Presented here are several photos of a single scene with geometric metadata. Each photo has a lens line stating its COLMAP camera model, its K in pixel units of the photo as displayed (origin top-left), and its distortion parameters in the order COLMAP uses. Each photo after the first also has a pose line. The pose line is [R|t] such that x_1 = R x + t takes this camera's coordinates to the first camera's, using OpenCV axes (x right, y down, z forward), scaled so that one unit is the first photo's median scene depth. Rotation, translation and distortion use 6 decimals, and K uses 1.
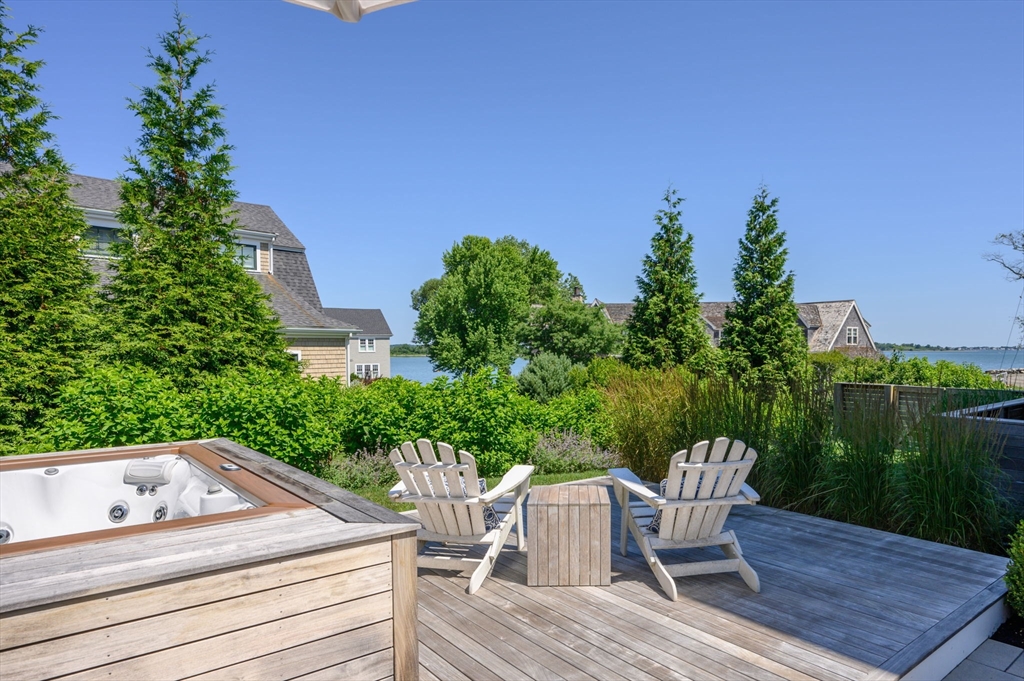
lens RADIAL K [[630.4, 0, 571.4], [0, 630.4, 375.5], [0, 0, 1]] dist [0.005848, 0.001964]
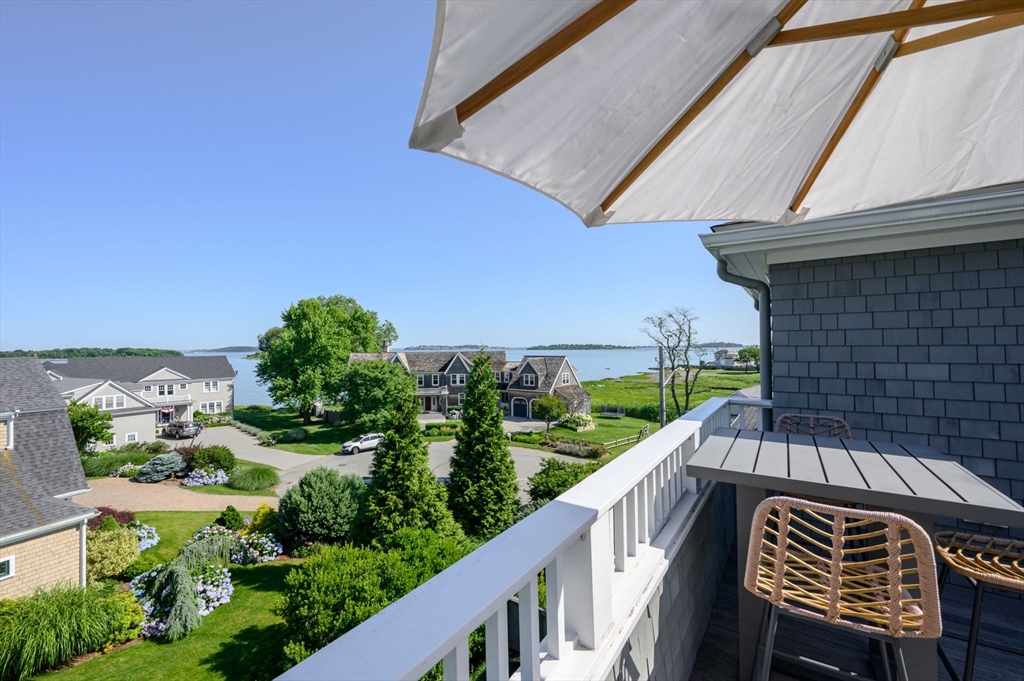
lens RADIAL K [[416.5, 0, 514.3], [0, 416.5, 340.9], [0, 0, 1]] dist [0.001491, 0.000366]
pose [[0.964778, -0.005015, 0.263018, 0.140313], [0.020565, 0.998196, -0.056404, -0.265096], [-0.262261, 0.059827, 0.963141, 0.097865]]
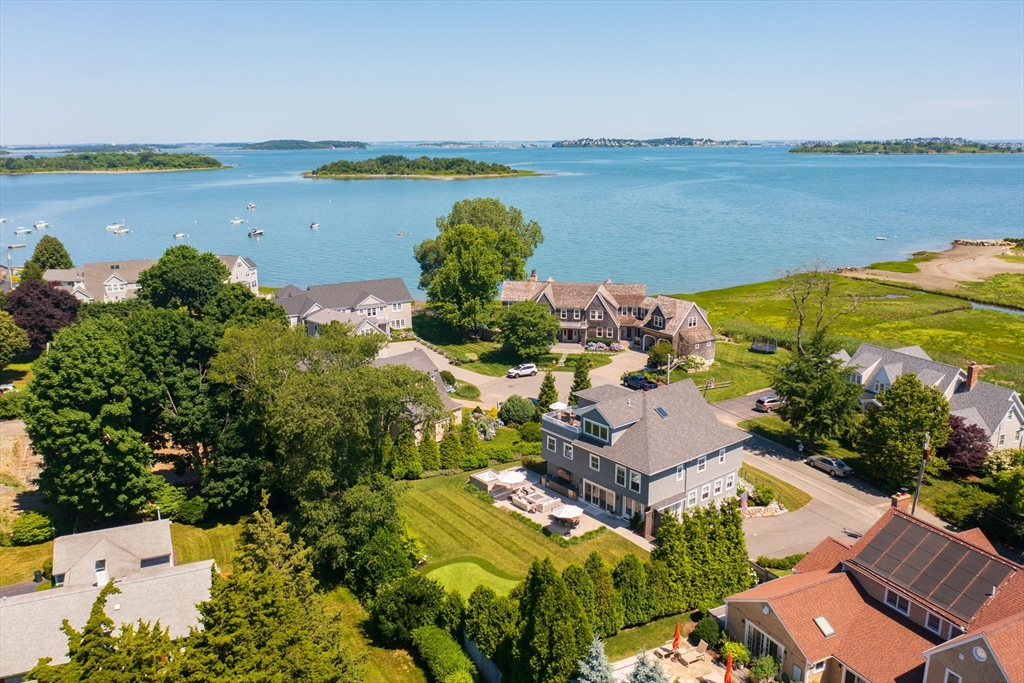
lens RADIAL K [[799.5, 0, 514.3], [0, 799.5, 337.4], [0, 0, 1]] dist [-0.024868, 0.003494]
pose [[0.999265, 0.002318, -0.038265, 0.120906], [0.005387, 0.979778, 0.200015, -1.203499], [0.037955, -0.200074, 0.979045, -3.011286]]
